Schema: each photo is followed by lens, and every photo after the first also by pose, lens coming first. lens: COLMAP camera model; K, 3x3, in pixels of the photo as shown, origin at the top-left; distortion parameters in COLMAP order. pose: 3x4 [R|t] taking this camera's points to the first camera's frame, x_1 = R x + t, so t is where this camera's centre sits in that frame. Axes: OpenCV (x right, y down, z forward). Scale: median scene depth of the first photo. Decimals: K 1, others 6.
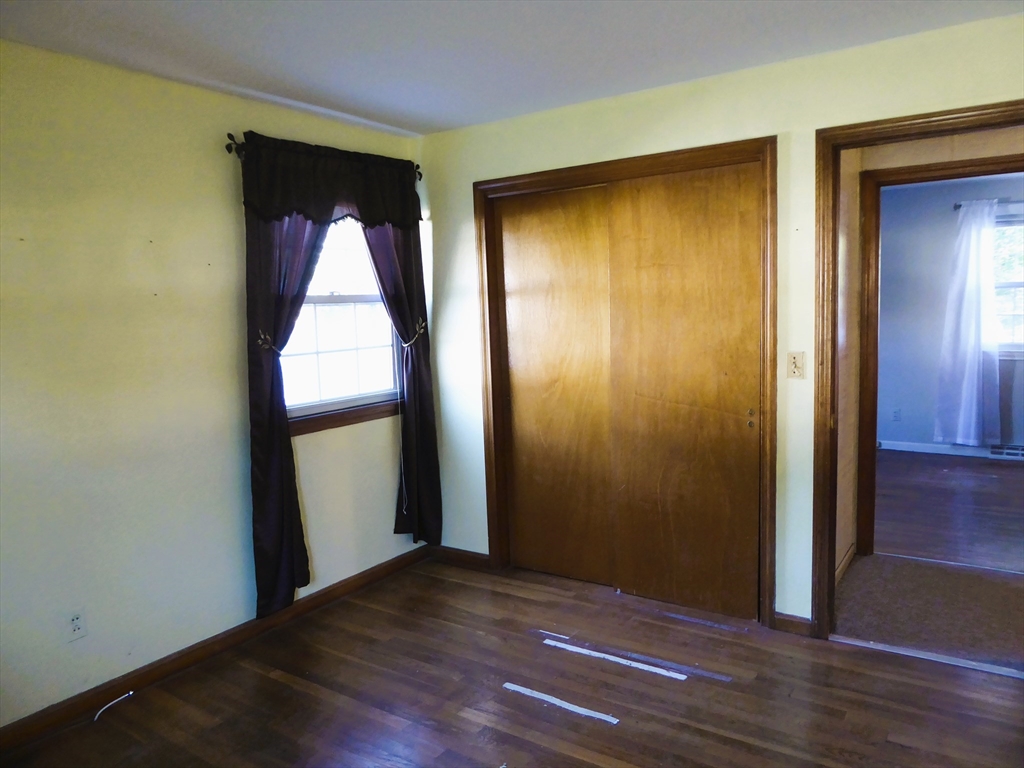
lens RADIAL K [[722.9, 0, 521.4], [0, 722.9, 381.0], [0, 0, 1]] dist [-0.032762, 0.001304]
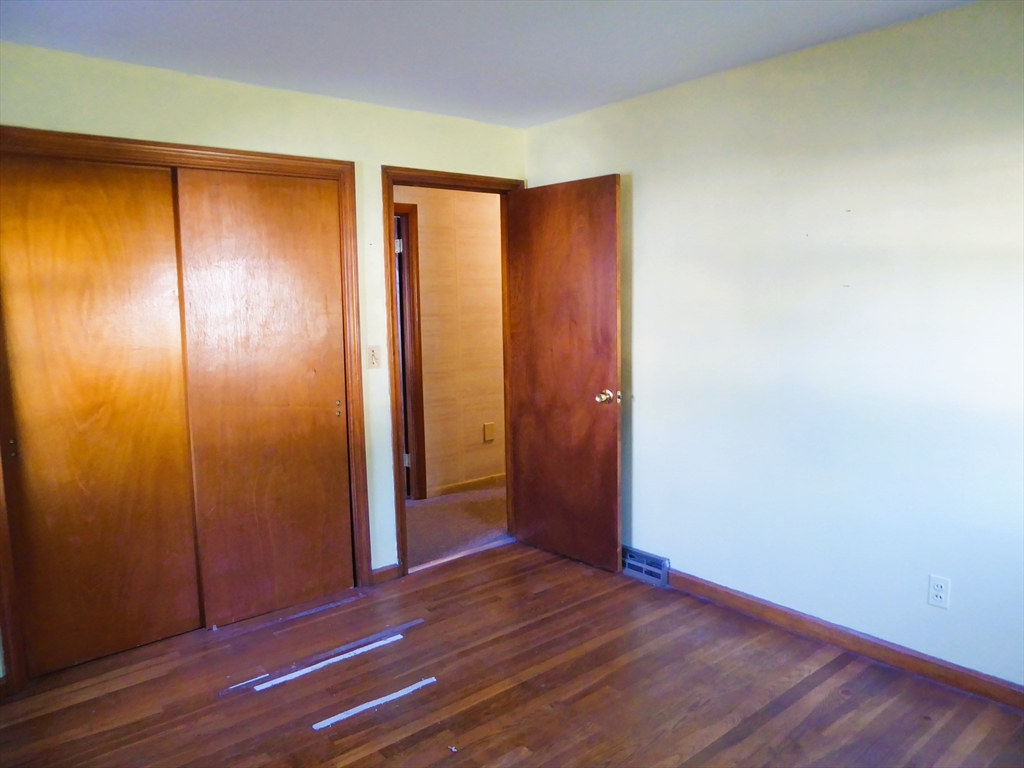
lens RADIAL K [[722.9, 0, 521.4], [0, 722.9, 381.0], [0, 0, 1]] dist [-0.032762, 0.001304]
pose [[0.271619, -0.084723, 0.958669, -0.679755], [0.114748, 0.991863, 0.055145, -0.019842], [-0.955540, 0.095027, 0.279130, 0.415511]]
